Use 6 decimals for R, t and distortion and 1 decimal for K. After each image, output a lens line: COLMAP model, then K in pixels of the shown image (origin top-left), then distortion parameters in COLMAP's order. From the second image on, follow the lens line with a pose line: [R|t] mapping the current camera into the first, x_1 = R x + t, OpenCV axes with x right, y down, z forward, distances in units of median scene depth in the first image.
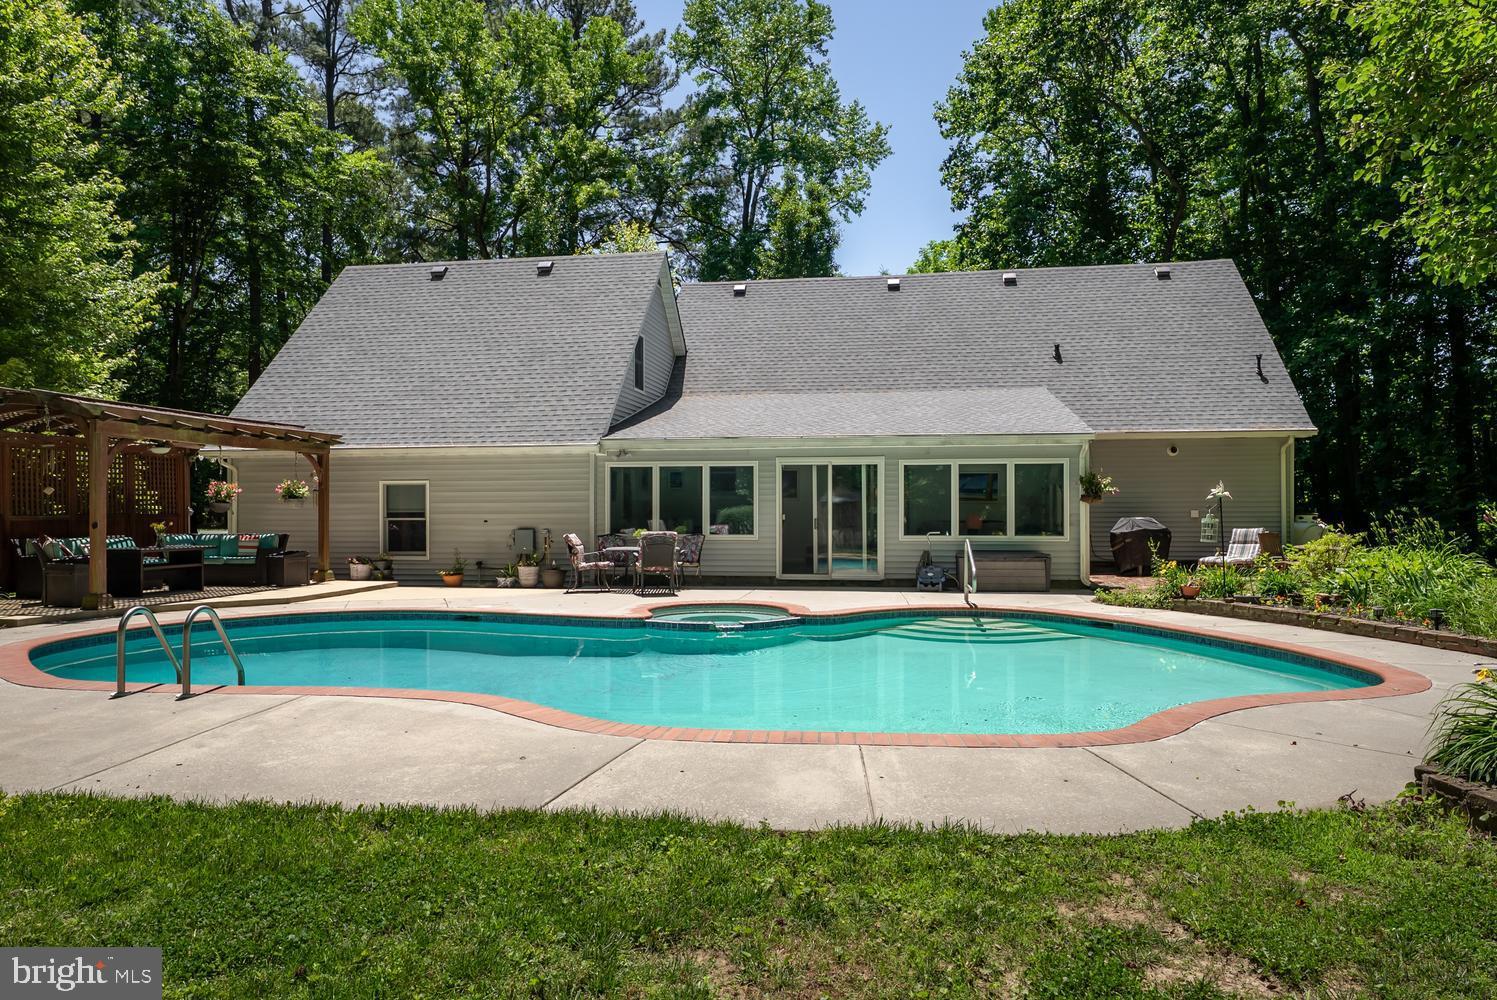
lens RADIAL K [[879.1, 0, 748.5], [0, 879.1, 500.0], [0, 0, 1]] dist [0.005864, 0.001185]
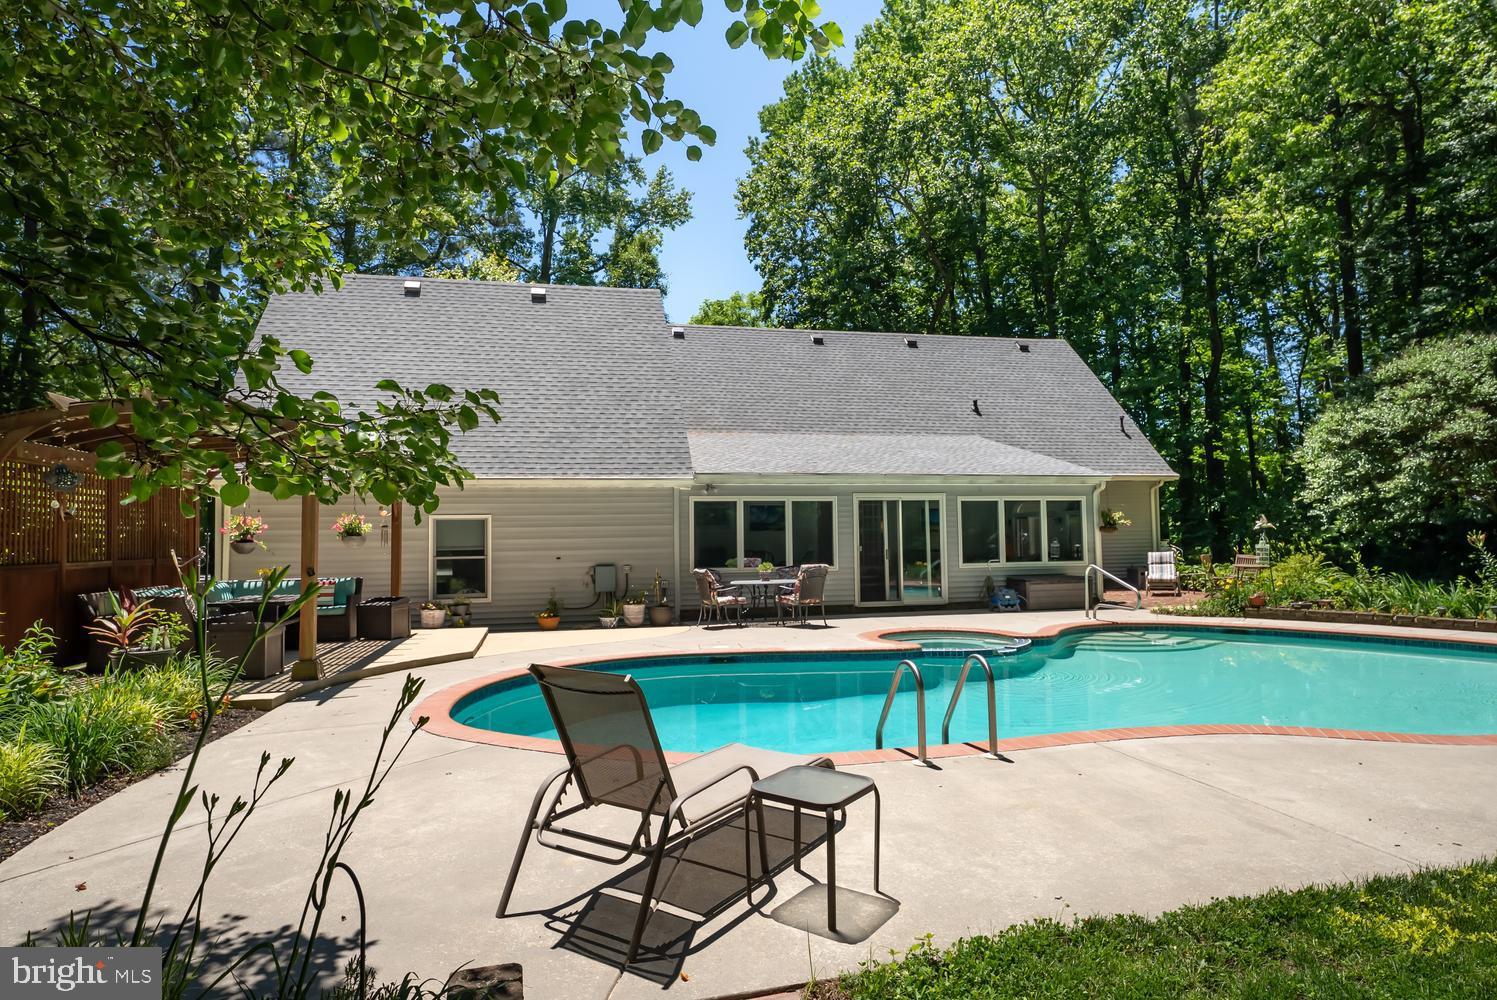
lens RADIAL K [[816.2, 0, 748.5], [0, 816.2, 500.0], [0, 0, 1]] dist [0.002785, 0.000216]
pose [[0.932875, 0.005705, 0.360155, -0.447071], [0.008729, 0.999223, -0.038439, -0.002917], [-0.360094, 0.039002, 0.932100, 0.117979]]
